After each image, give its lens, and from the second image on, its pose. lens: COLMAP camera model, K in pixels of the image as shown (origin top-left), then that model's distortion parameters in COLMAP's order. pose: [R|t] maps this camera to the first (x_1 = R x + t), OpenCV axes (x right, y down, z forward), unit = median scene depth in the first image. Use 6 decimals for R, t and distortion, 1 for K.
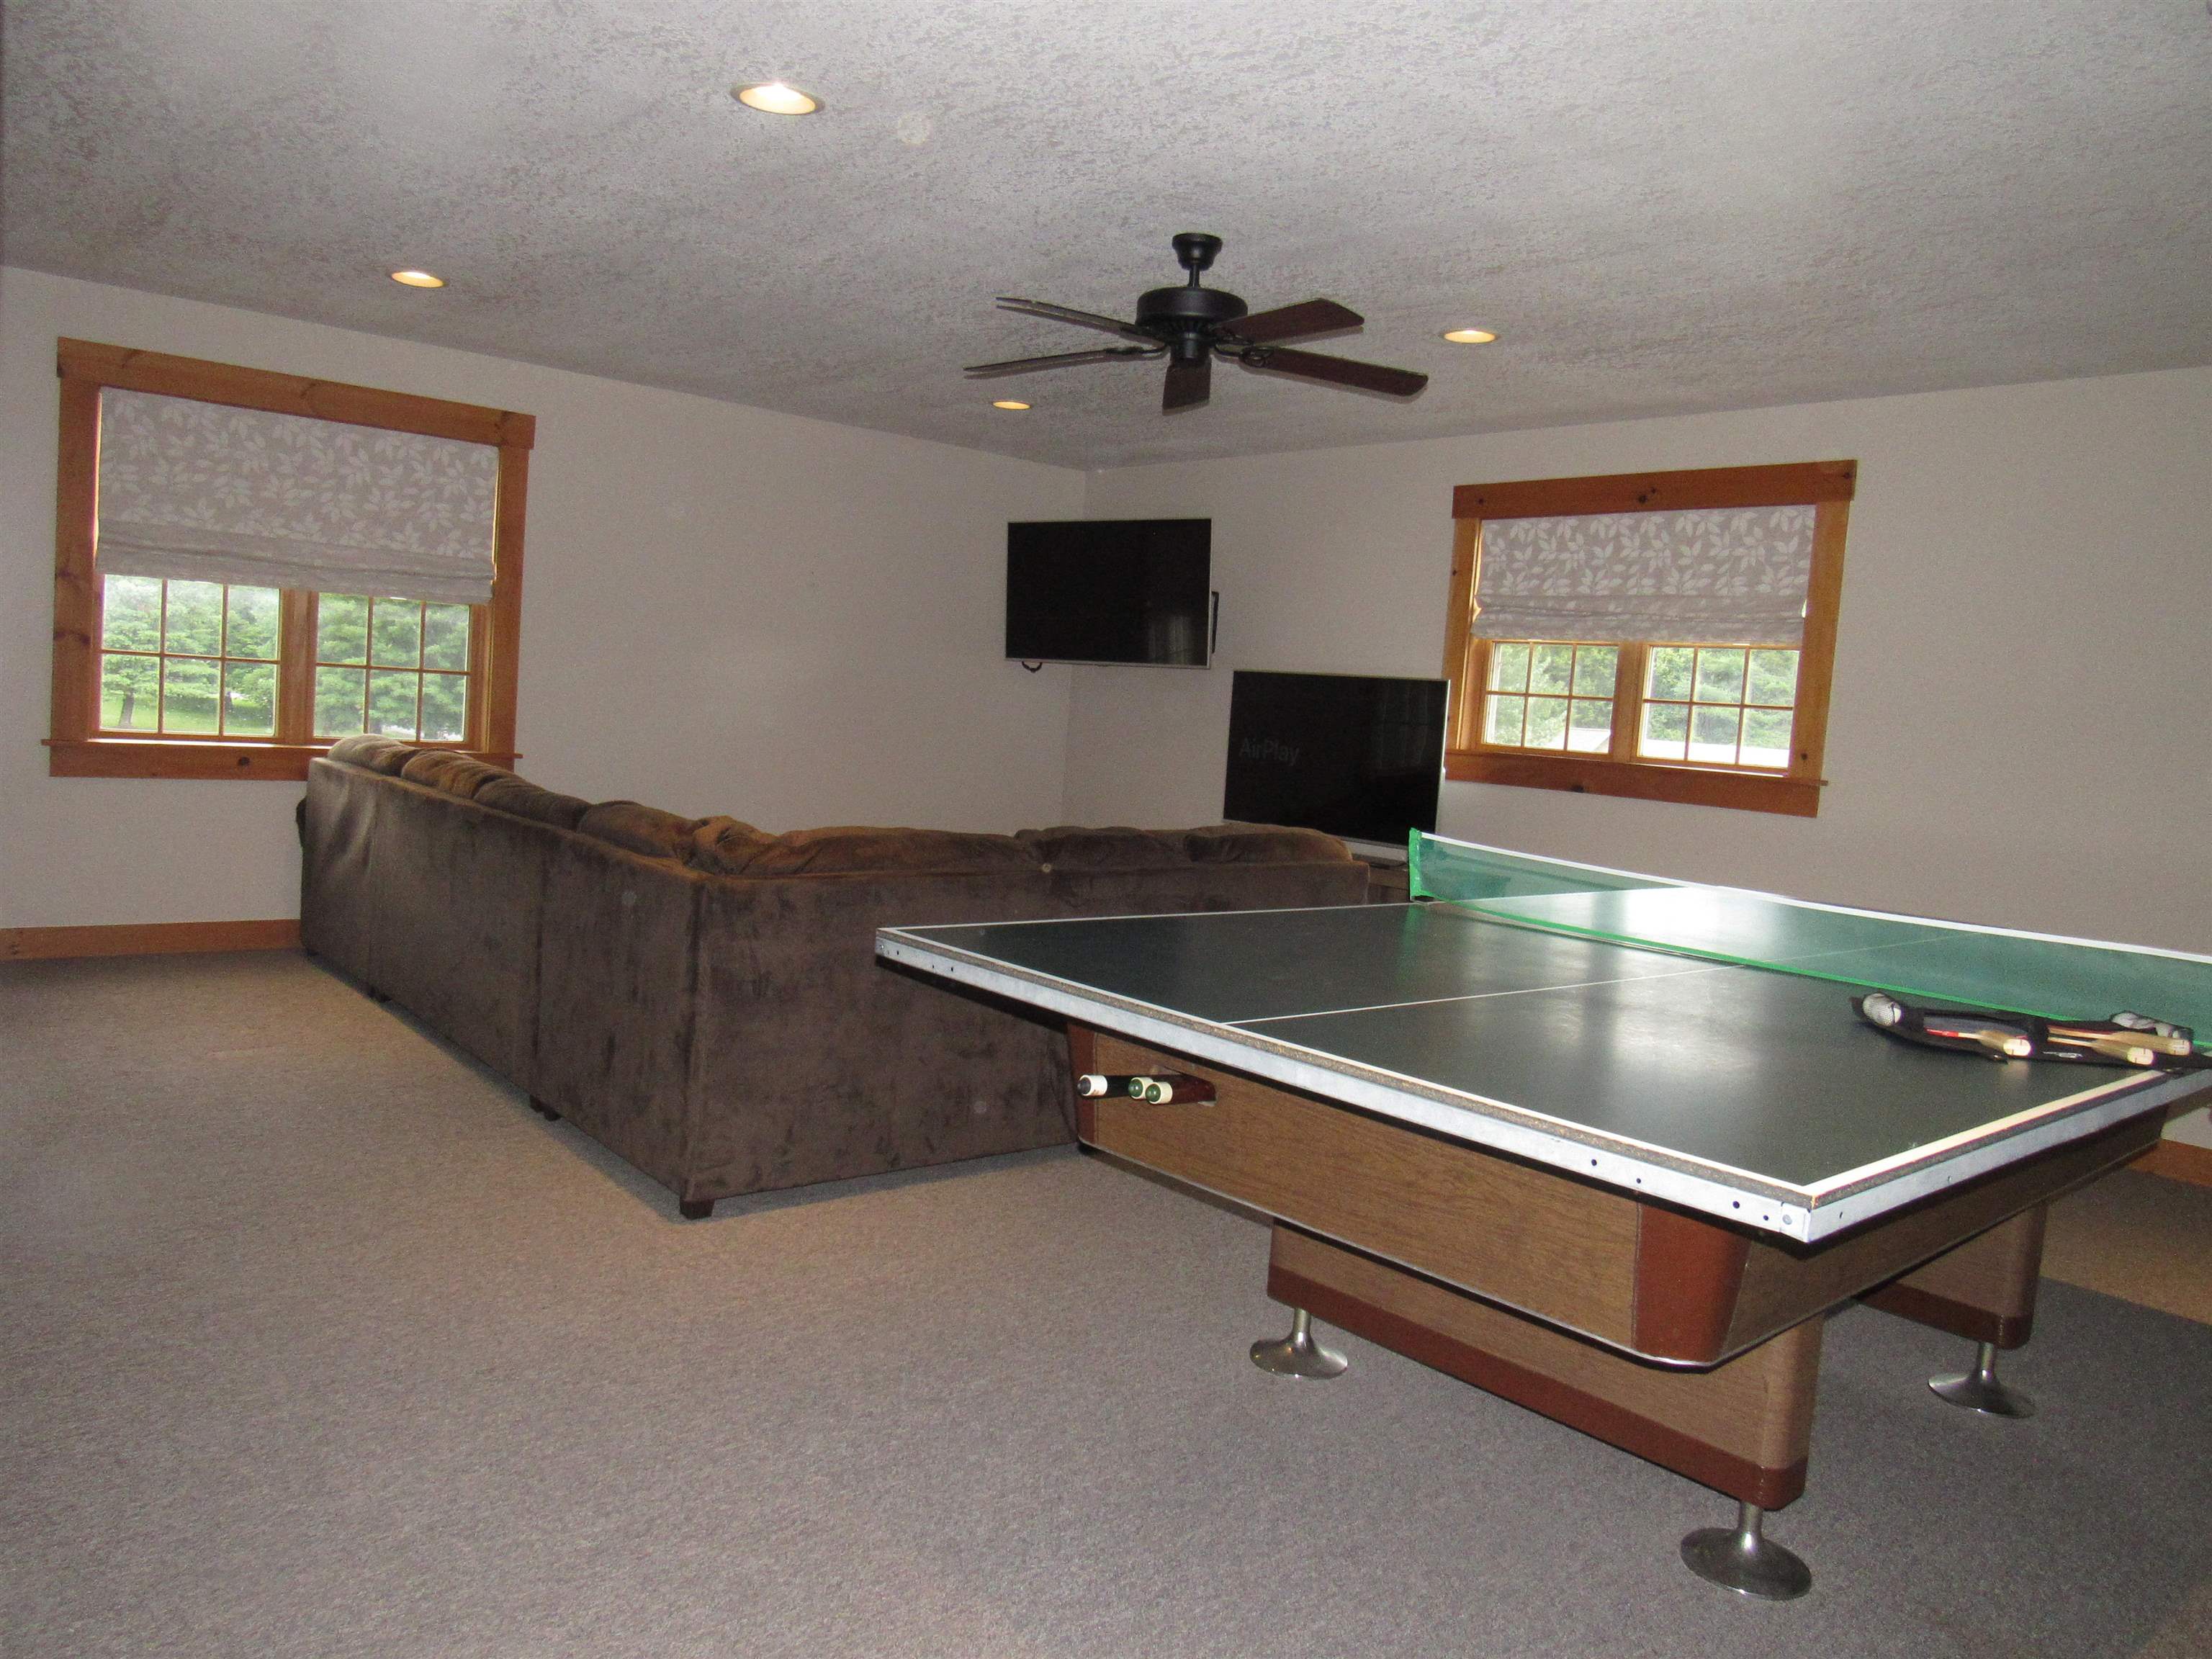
lens RADIAL K [[1579.4, 0, 1106.0], [0, 1579.4, 829.5], [0, 0, 1]] dist [-0.016597, -0.002707]
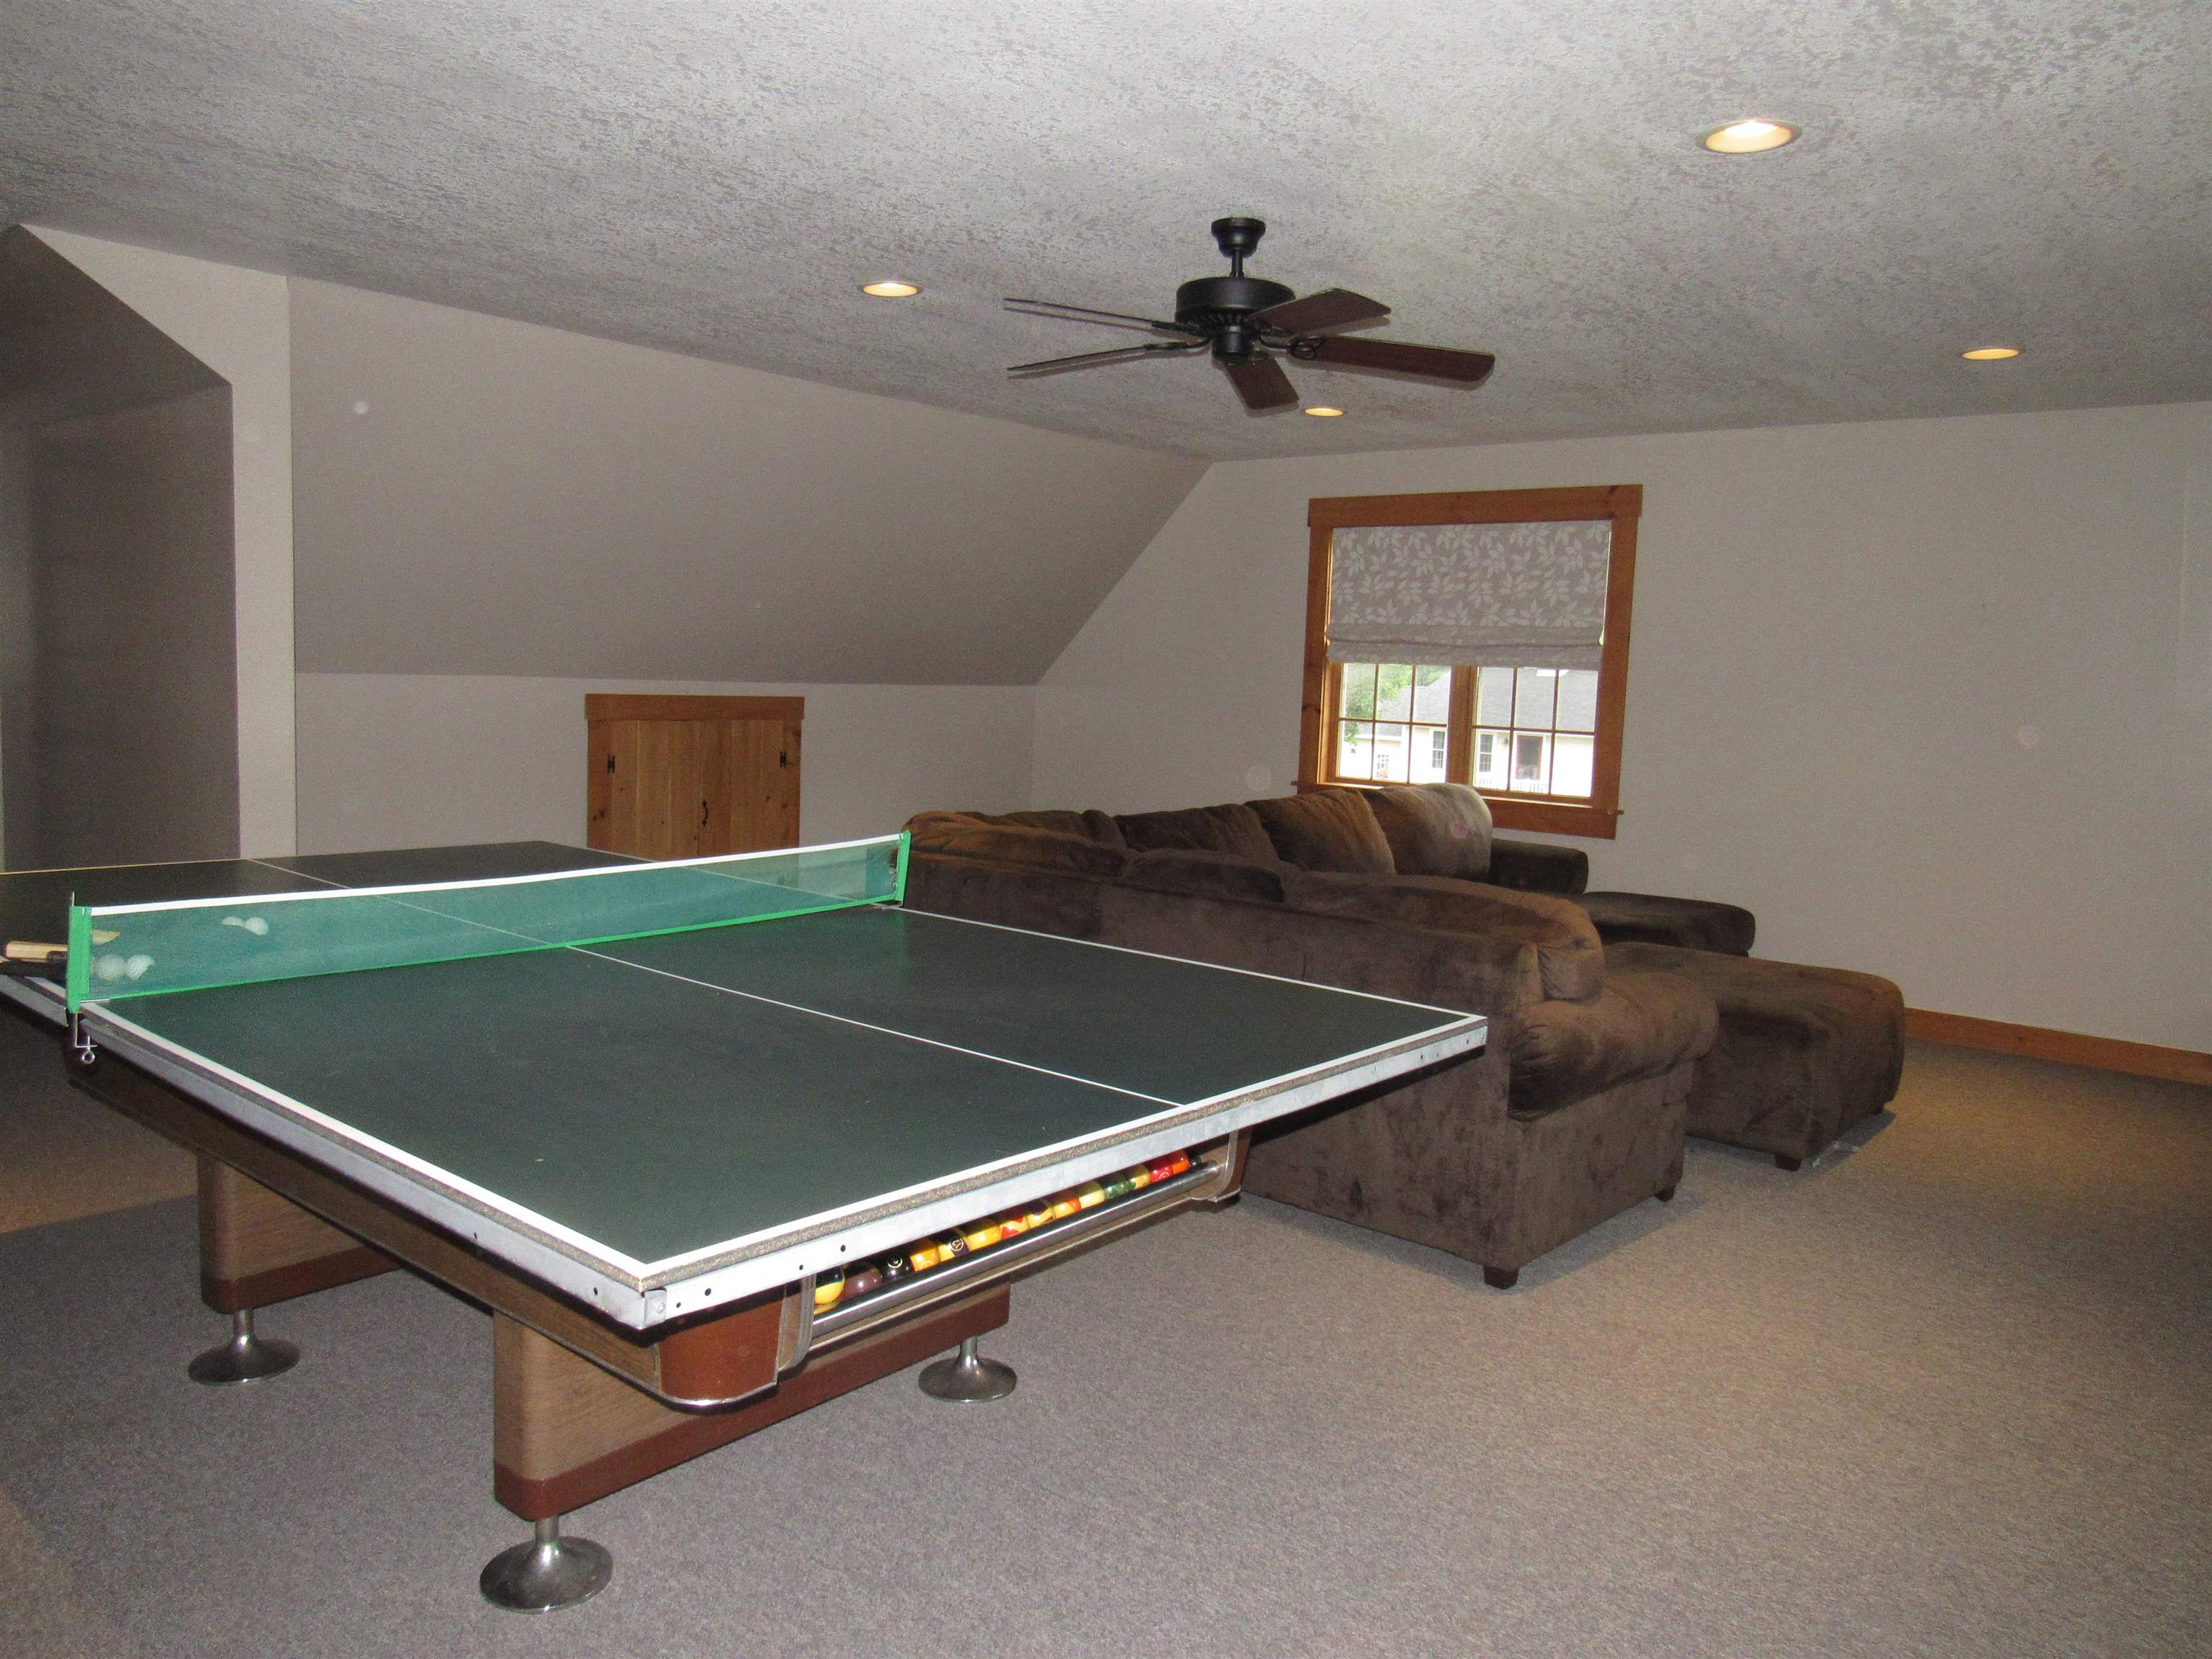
lens RADIAL K [[1579.4, 0, 1106.0], [0, 1579.4, 829.5], [0, 0, 1]] dist [-0.016597, -0.002707]
pose [[0.156149, 0.009543, -0.987687, 0.646902], [-0.139520, 0.990140, -0.012491, 0.025187], [0.977830, 0.139753, 0.155941, 0.562449]]
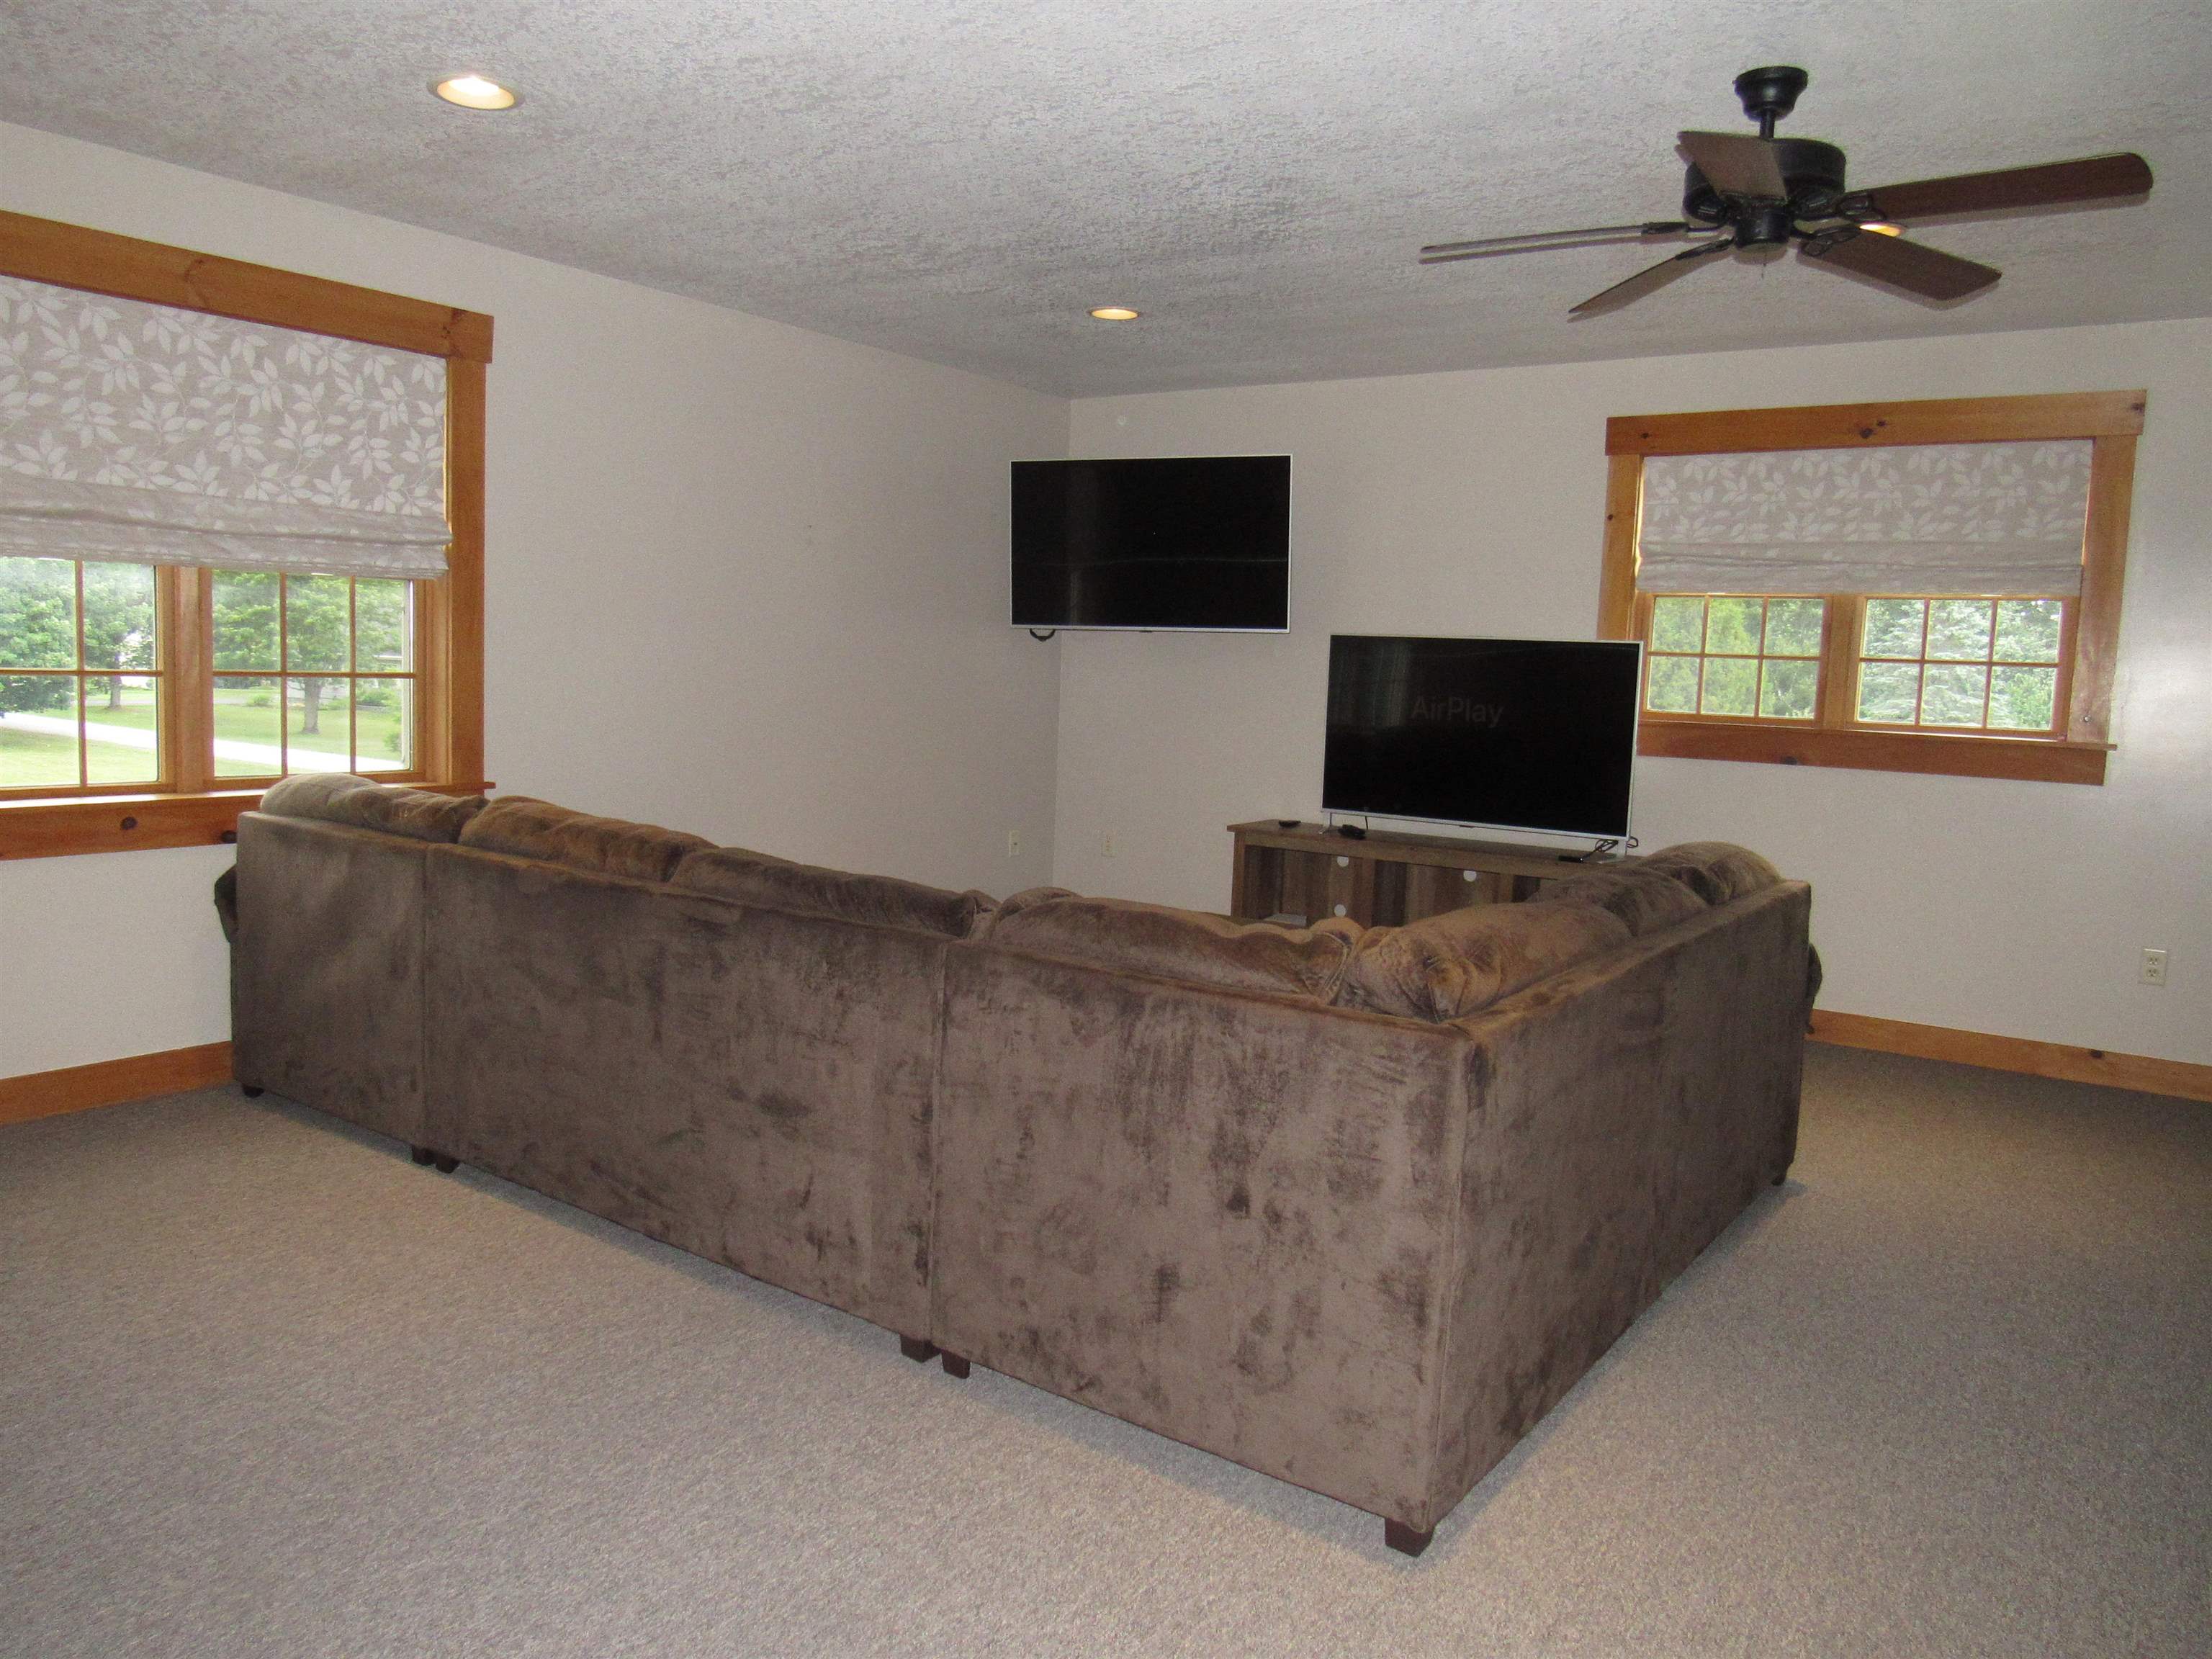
lens RADIAL K [[1566.5, 0, 1106.0], [0, 1566.5, 829.5], [0, 0, 1]] dist [-0.016923, -0.007156]
pose [[0.968229, -0.061384, 0.242412, -0.296613], [0.051831, 0.997614, 0.045598, -0.047869], [-0.244633, -0.031585, 0.969101, 0.241356]]
